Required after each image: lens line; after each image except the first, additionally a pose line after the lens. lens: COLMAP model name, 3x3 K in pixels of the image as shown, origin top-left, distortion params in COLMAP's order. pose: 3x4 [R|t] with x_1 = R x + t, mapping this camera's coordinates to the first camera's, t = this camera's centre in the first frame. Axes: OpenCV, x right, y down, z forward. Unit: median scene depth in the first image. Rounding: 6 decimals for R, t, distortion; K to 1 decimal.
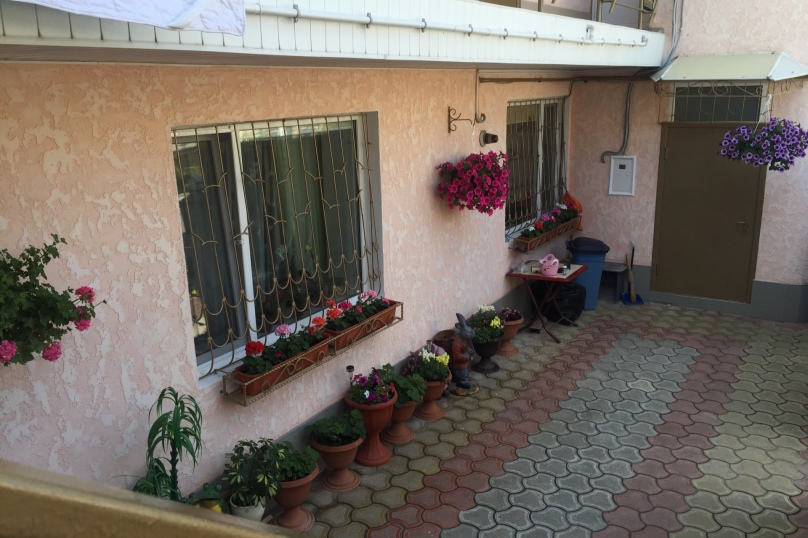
lens RADIAL K [[692.9, 0, 402.7], [0, 692.9, 269.3], [0, 0, 1]] dist [0.059194, -0.072137]
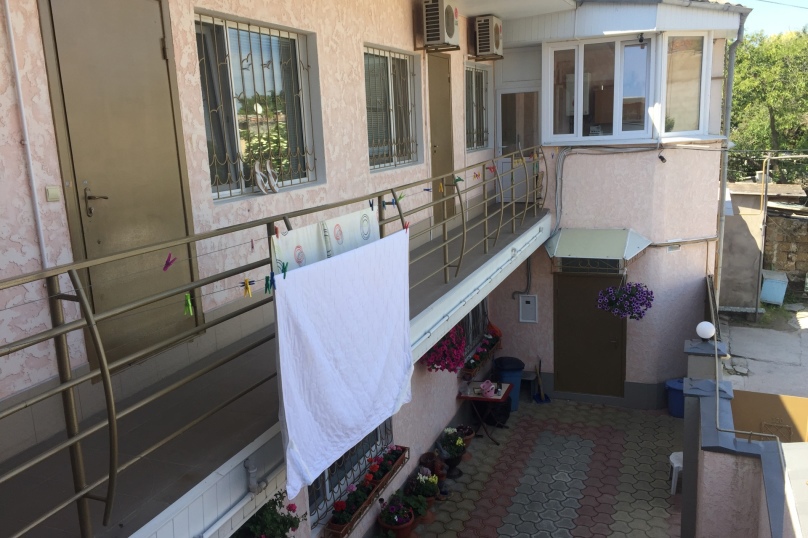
lens RADIAL K [[692.9, 0, 403.6], [0, 692.9, 270.0], [0, 0, 1]] dist [0.059194, -0.072137]
pose [[0.982746, -0.061388, 0.174477, -0.181853], [0.070368, 0.996471, -0.045749, -0.192824], [-0.171053, 0.057238, 0.983598, -0.343428]]
